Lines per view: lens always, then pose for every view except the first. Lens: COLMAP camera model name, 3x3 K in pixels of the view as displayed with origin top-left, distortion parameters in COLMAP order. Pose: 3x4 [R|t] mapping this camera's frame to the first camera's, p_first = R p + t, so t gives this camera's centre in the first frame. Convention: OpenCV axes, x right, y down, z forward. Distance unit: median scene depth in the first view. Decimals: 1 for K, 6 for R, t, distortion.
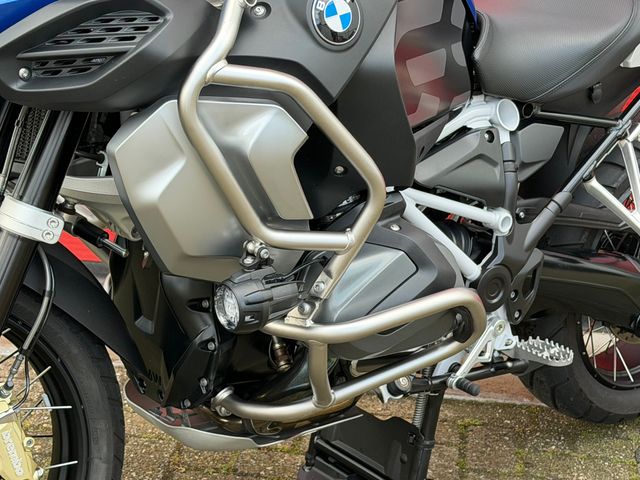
lens RADIAL K [[1440.3, 0, 330.5], [0, 1440.3, 233.2], [0, 0, 1]] dist [0.140404, 0.000000]
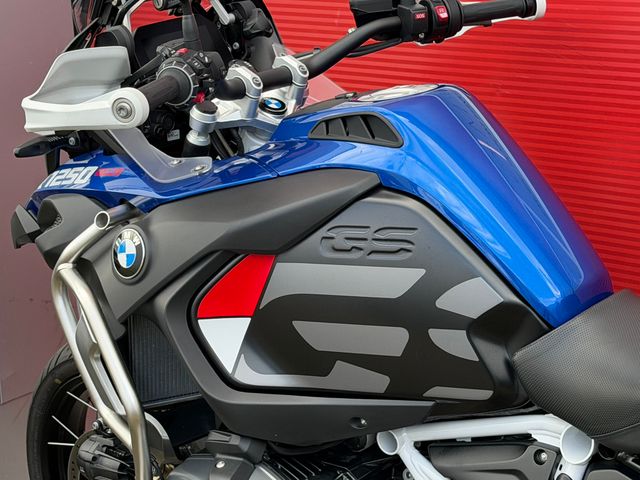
lens RADIAL K [[1486.2, 0, 317.3], [0, 1486.2, 241.9], [0, 0, 1]] dist [0.157199, 0.000000]
pose [[0.154729, 0.229653, -0.960895, 0.888621], [-0.231018, 0.954054, 0.190818, -0.319751], [0.960567, 0.192459, 0.200674, 0.682019]]
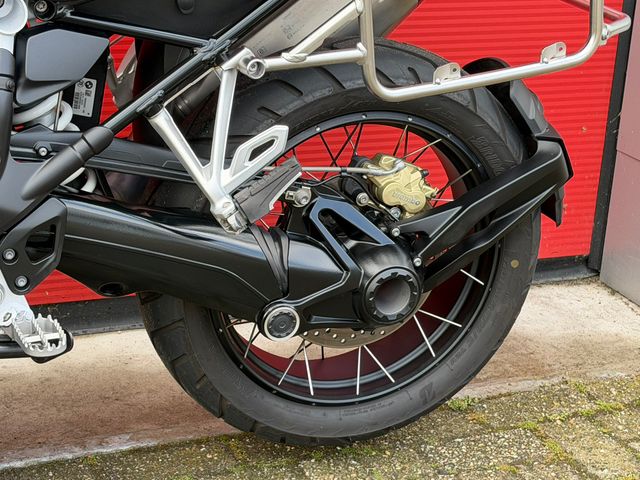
lens RADIAL K [[1486.2, 0, 312.2], [0, 1486.2, 267.1], [0, 0, 1]] dist [0.157199, 0.000000]
pose [[0.946730, 0.124008, -0.297195, 0.523937], [-0.107998, 0.991700, 0.069765, -0.023362], [0.303380, -0.033952, 0.952265, 0.313155]]
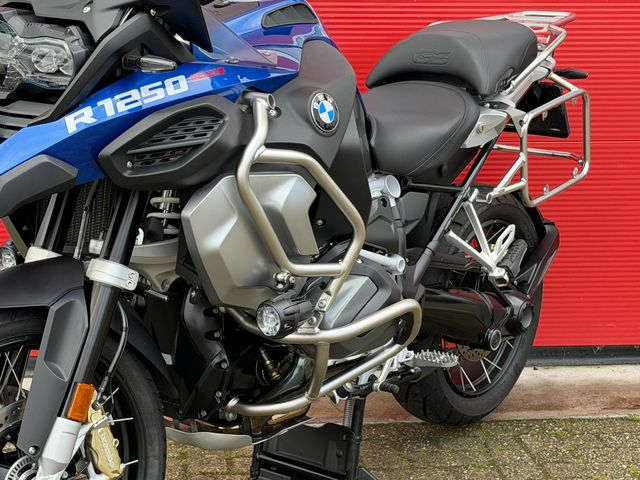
lens RADIAL K [[1440.3, 0, 320.9], [0, 1440.3, 246.1], [0, 0, 1]] dist [0.140404, 0.000000]
pose [[0.971089, -0.085610, 0.222837, -0.253339], [0.104633, 0.991679, -0.074991, 0.069307], [-0.214563, 0.096139, 0.971967, -0.301516]]
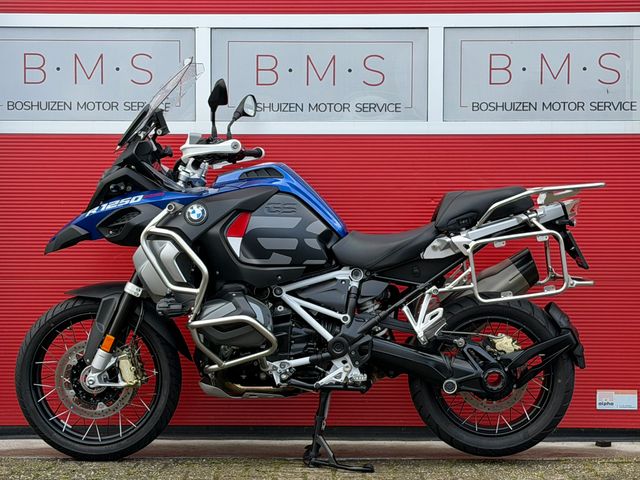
lens RADIAL K [[1486.2, 0, 313.7], [0, 1486.2, 245.7], [0, 0, 1]] dist [0.157199, 0.000000]
pose [[0.743246, -0.027300, -0.668461, 1.697622], [-0.161827, 0.962160, -0.219227, 0.415365], [0.649151, 0.271115, 0.710704, -0.770001]]
